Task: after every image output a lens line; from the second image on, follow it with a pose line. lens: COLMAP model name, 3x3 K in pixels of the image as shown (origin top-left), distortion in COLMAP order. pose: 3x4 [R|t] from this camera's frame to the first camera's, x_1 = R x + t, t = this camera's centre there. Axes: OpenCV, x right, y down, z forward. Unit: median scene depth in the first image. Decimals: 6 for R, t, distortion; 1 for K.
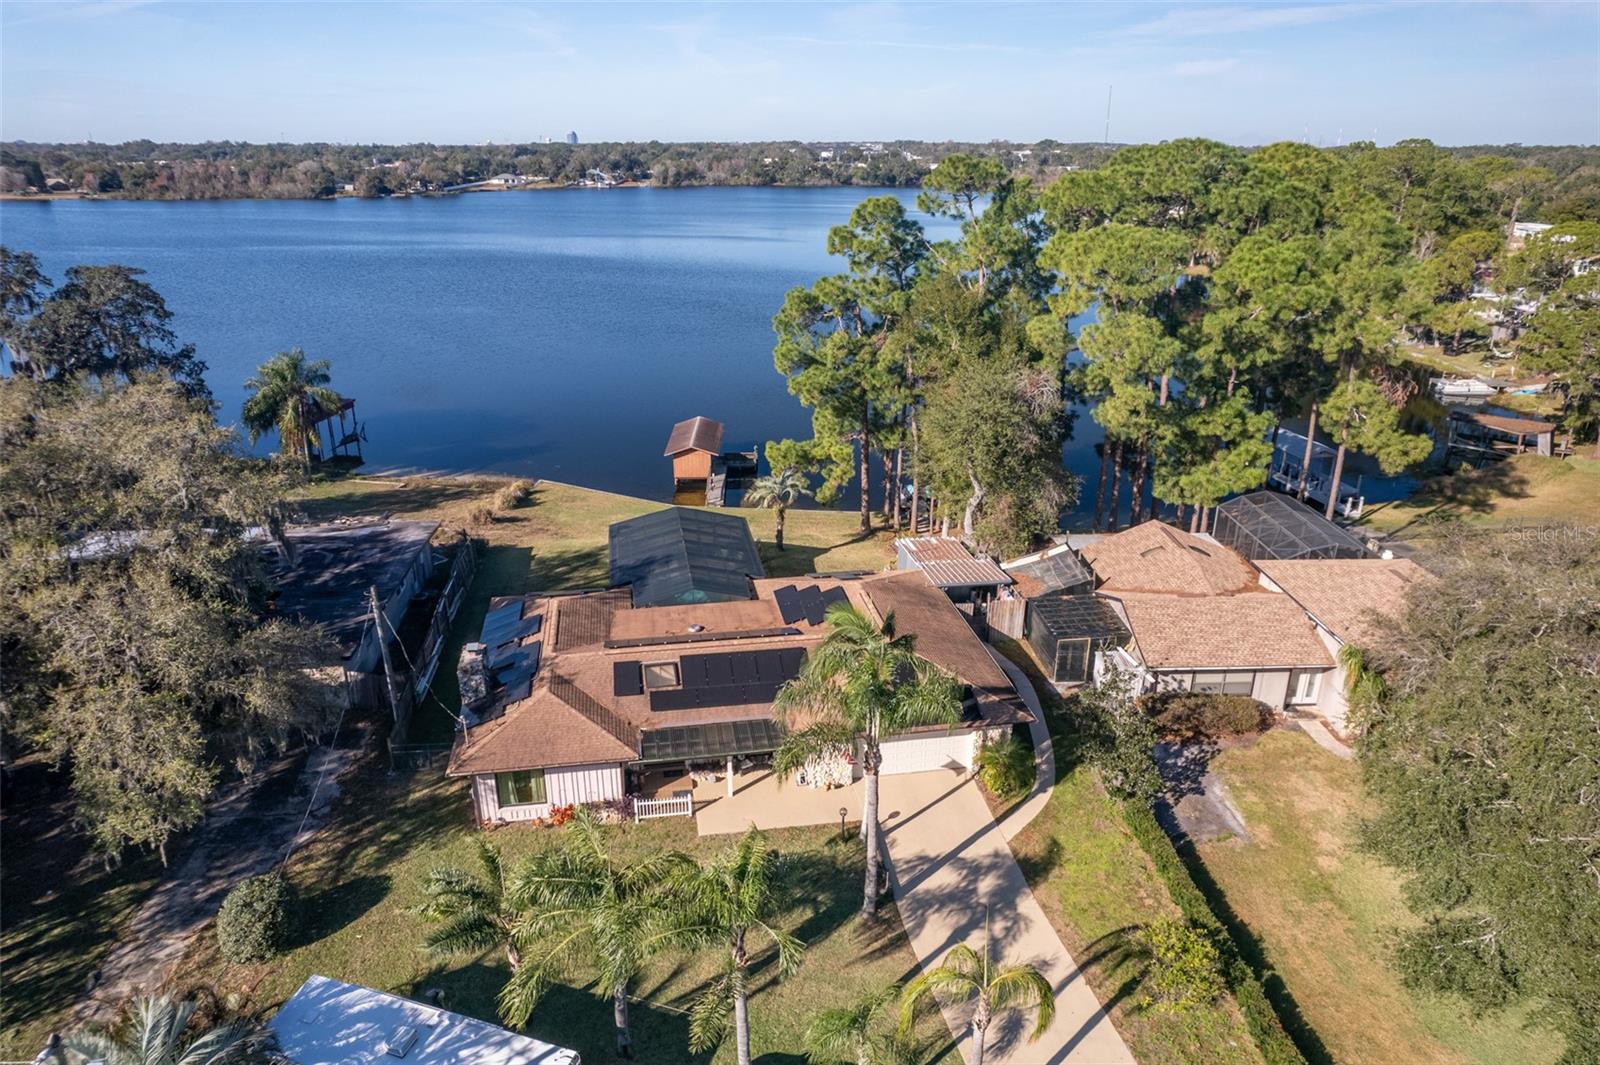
lens RADIAL K [[1069.8, 0, 823.8], [0, 1069.8, 537.1], [0, 0, 1]] dist [-0.076009, 0.072091]
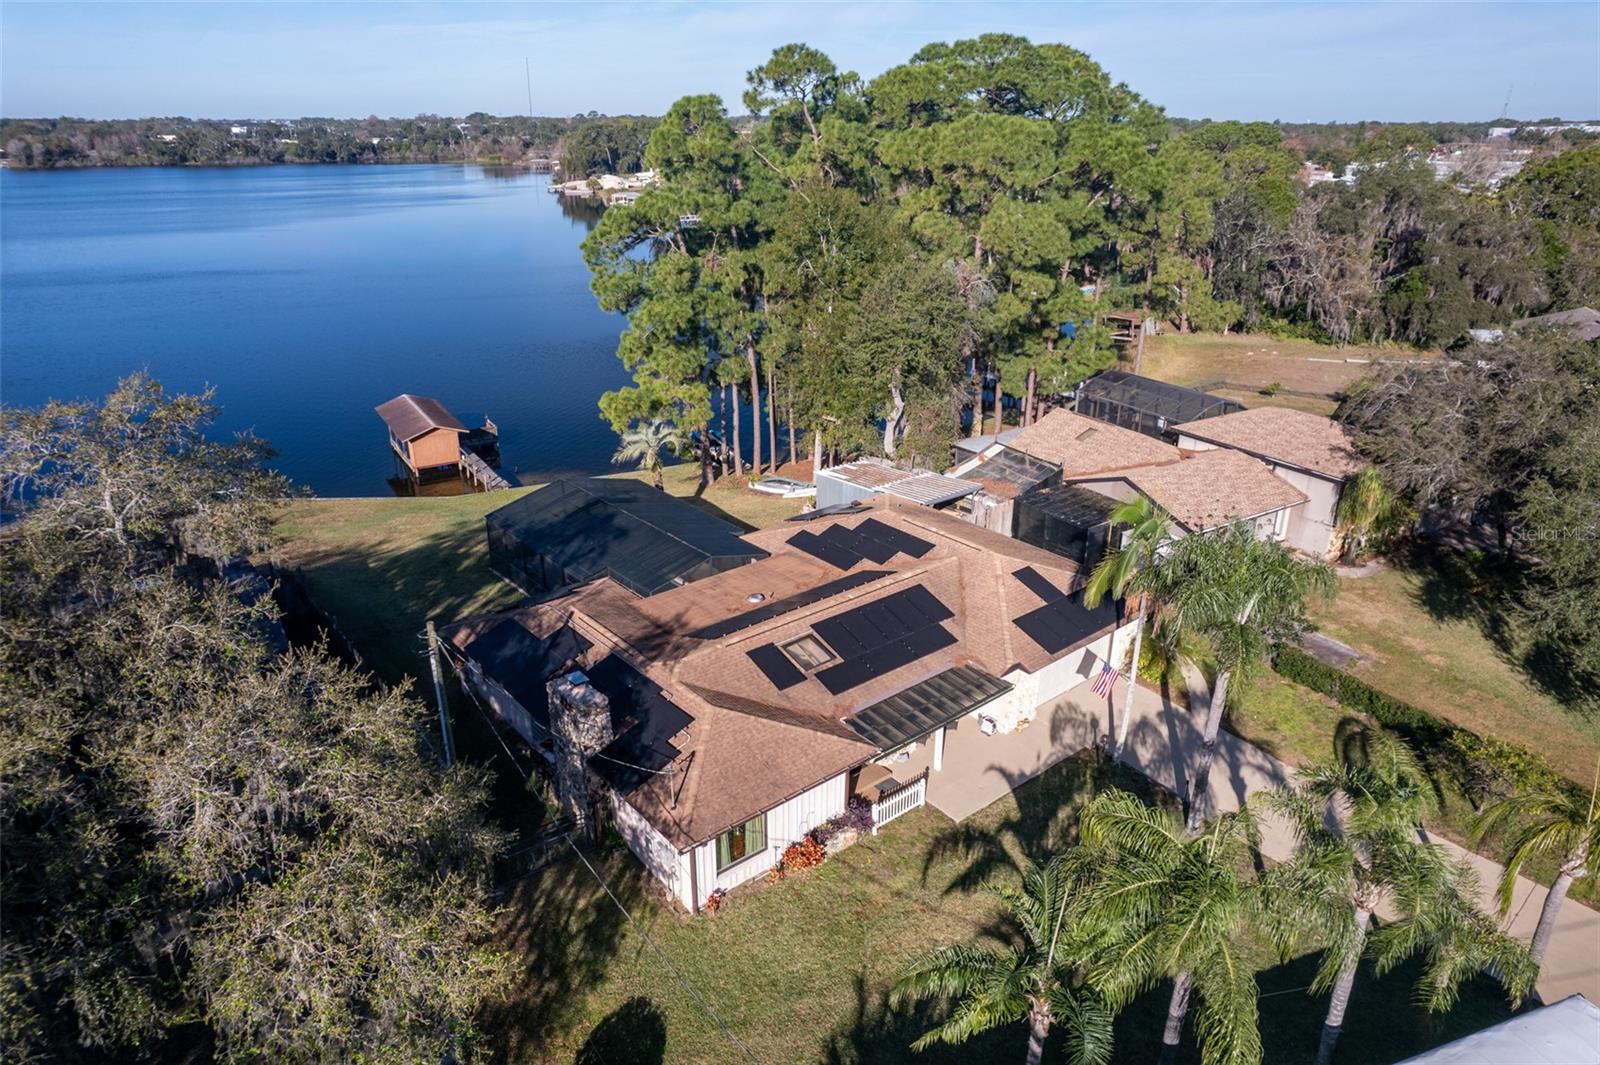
lens RADIAL K [[1044.0, 0, 833.7], [0, 1044.0, 528.9], [0, 0, 1]] dist [-0.062505, 0.057748]
pose [[0.861323, -0.189353, 0.471454, -0.341922], [0.180658, 0.981453, 0.064133, -0.004169], [-0.474854, 0.029933, 0.879556, 0.221531]]
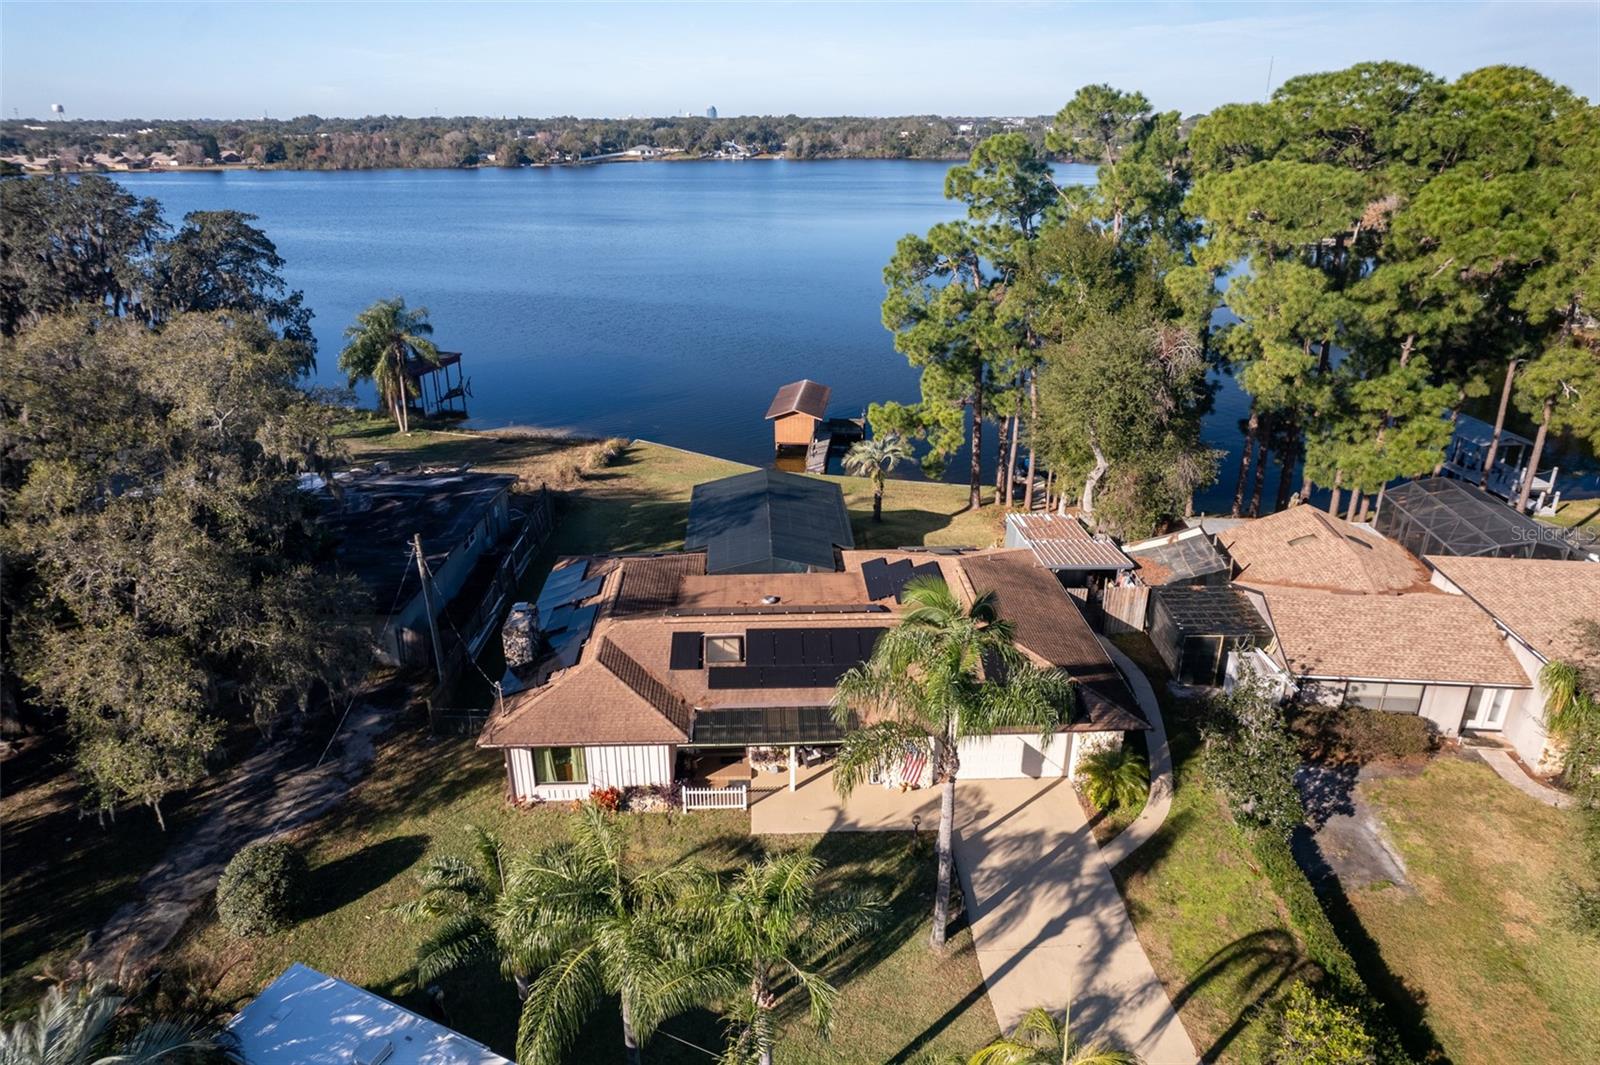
lens RADIAL K [[1072.5, 0, 811.1], [0, 1072.5, 538.5], [0, 0, 1]] dist [-0.079183, 0.076310]
pose [[0.990979, 0.046101, -0.125836, 0.019947], [-0.043693, 0.998807, 0.021825, 0.010113], [0.126691, -0.016130, 0.991811, 0.087574]]
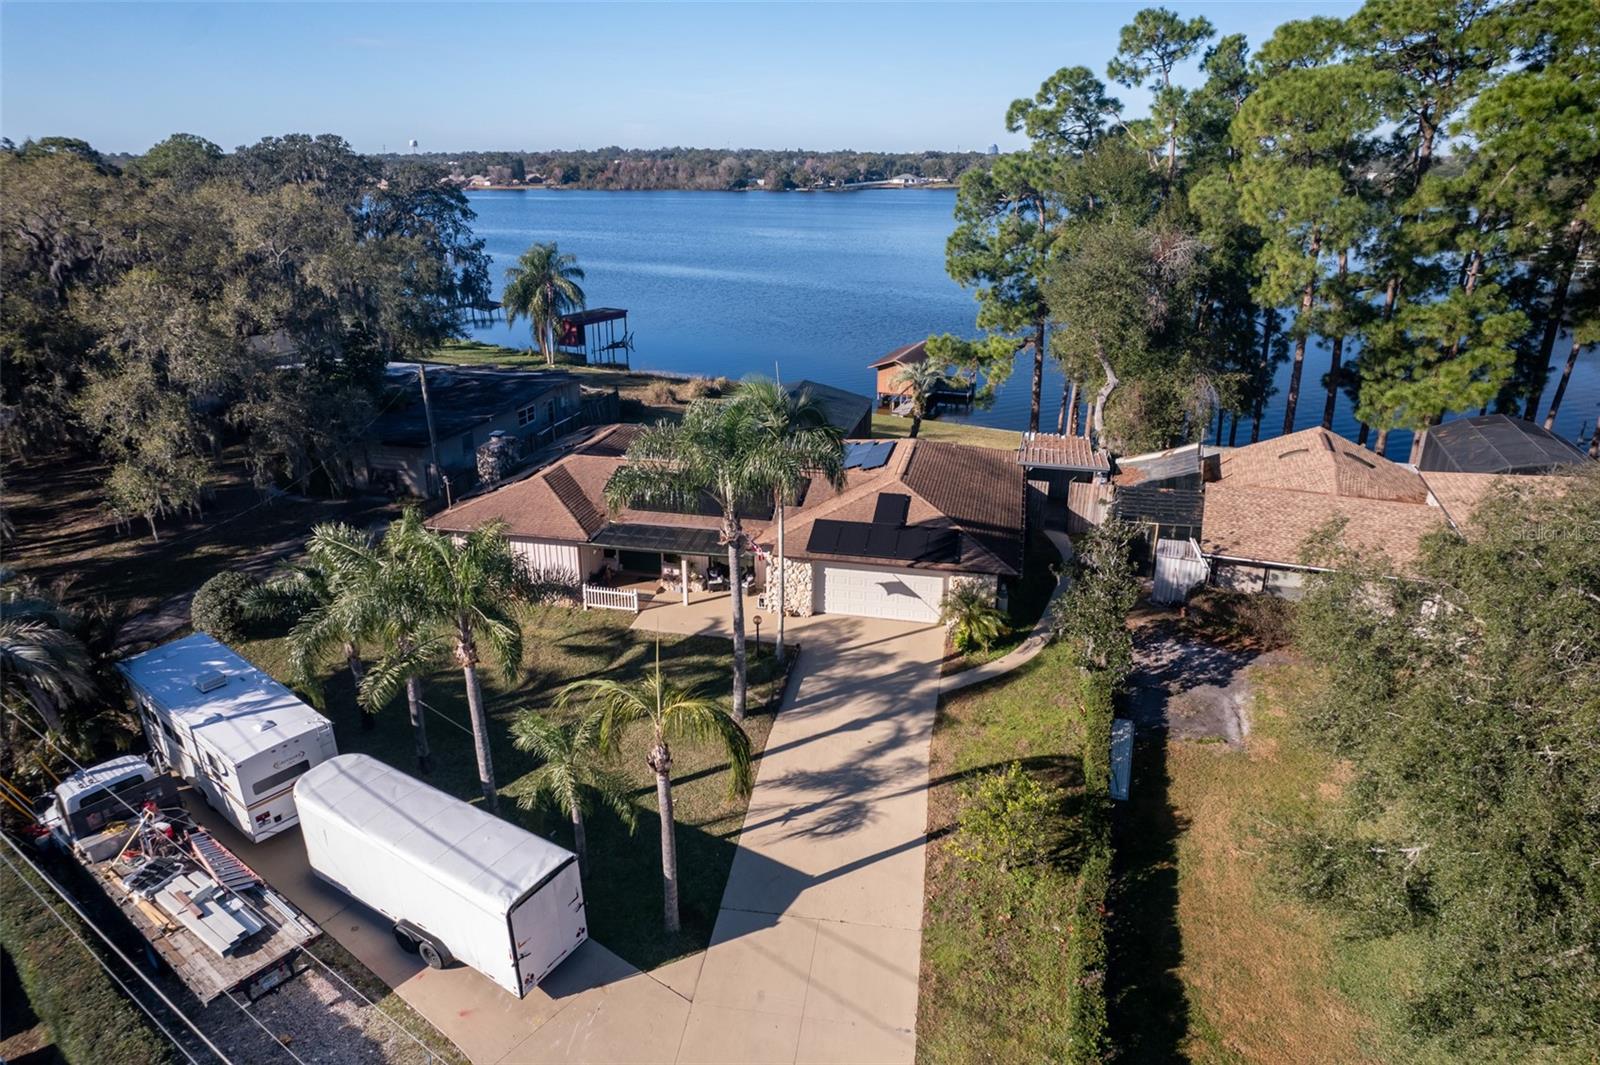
lens RADIAL K [[1075.4, 0, 798.4], [0, 1075.4, 541.6], [0, 0, 1]] dist [-0.075337, 0.075189]
pose [[0.920227, 0.129297, -0.369410, 0.240851], [-0.135255, 0.990762, 0.009847, 0.111308], [0.367271, 0.040903, 0.929214, 0.093797]]
